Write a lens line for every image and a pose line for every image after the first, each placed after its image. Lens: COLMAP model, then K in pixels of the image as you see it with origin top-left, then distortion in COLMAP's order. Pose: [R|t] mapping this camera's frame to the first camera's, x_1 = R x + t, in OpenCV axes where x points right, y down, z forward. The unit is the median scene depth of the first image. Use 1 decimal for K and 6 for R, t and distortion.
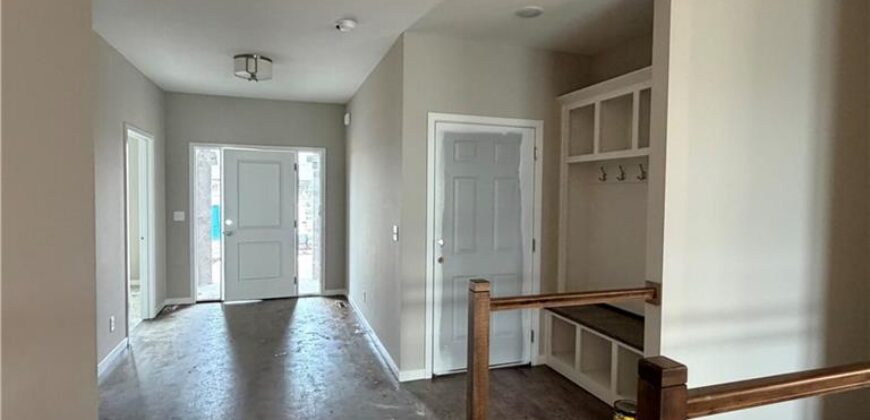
lens RADIAL K [[460.4, 0, 429.9], [0, 460.4, 207.6], [0, 0, 1]] dist [-0.002836, -0.000306]
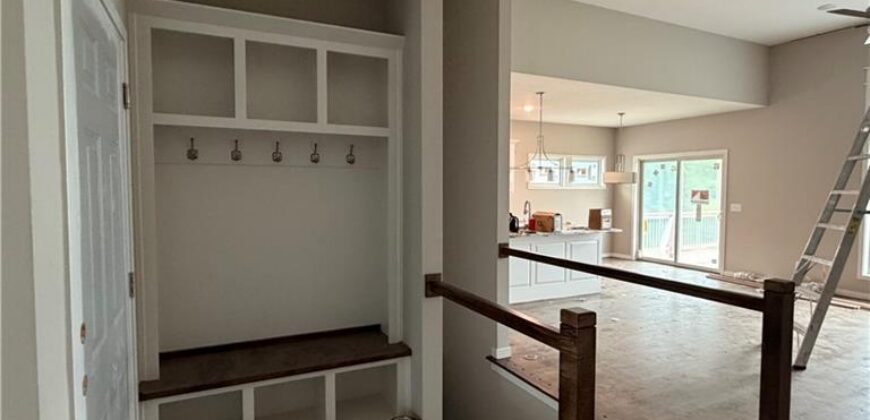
lens RADIAL K [[460.4, 0, 430.8], [0, 460.4, 209.2], [0, 0, 1]] dist [-0.002836, -0.000306]
pose [[-0.112482, -0.054170, 0.992176, -0.356265], [0.026531, 0.997993, 0.057495, -0.020941], [-0.993300, 0.032791, -0.110819, 0.885192]]
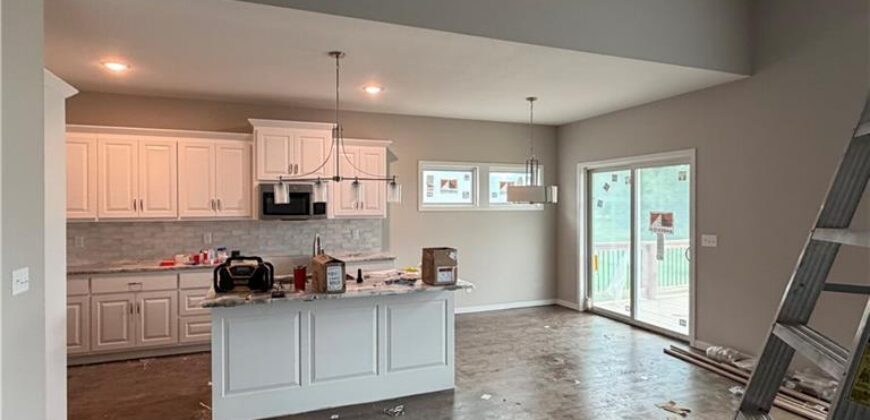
lens RADIAL K [[460.4, 0, 433.0], [0, 460.4, 208.2], [0, 0, 1]] dist [-0.002836, -0.000306]
pose [[-0.041514, -0.013327, 0.999049, 0.152851], [0.032084, 0.999378, 0.014665, -0.011196], [-0.998623, 0.032662, -0.041061, 0.272353]]
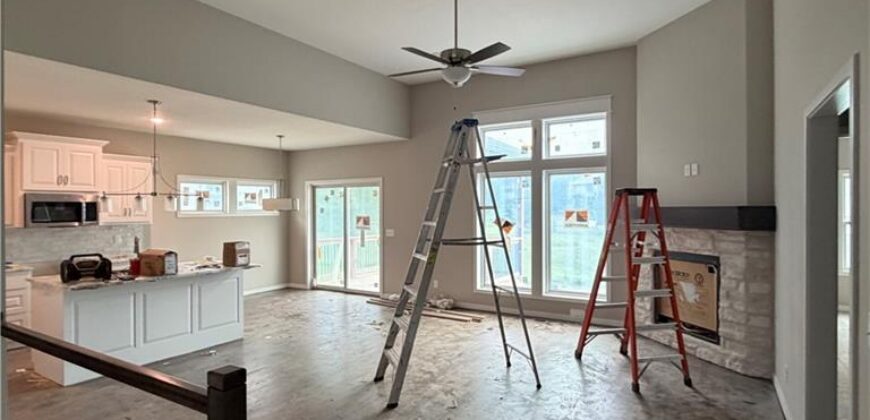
lens RADIAL K [[460.4, 0, 433.9], [0, 460.4, 207.7], [0, 0, 1]] dist [-0.002836, -0.000306]
pose [[-0.636295, -0.002671, 0.771441, -0.292422], [0.023204, 0.999475, 0.022599, -0.033536], [-0.771097, 0.032280, -0.635899, 0.590811]]
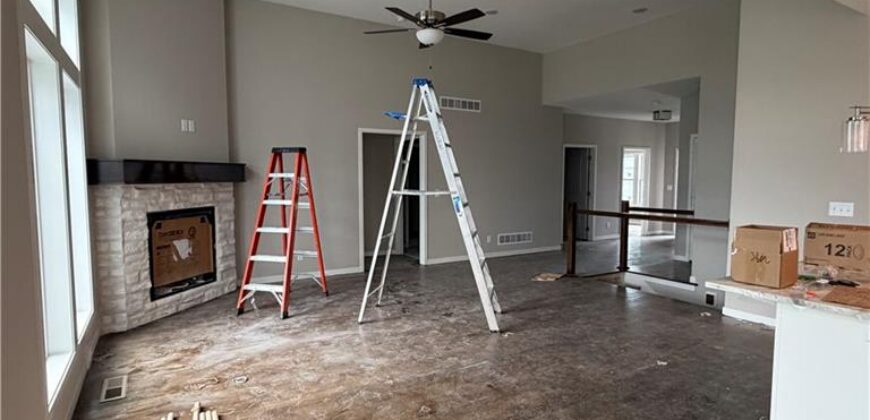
lens RADIAL K [[460.4, 0, 434.7], [0, 460.4, 207.2], [0, 0, 1]] dist [-0.002836, -0.000306]
pose [[0.212001, 0.060409, -0.975401, 1.354642], [-0.028855, 0.998039, 0.055539, 0.031565], [0.976843, 0.016371, 0.213329, -0.223177]]
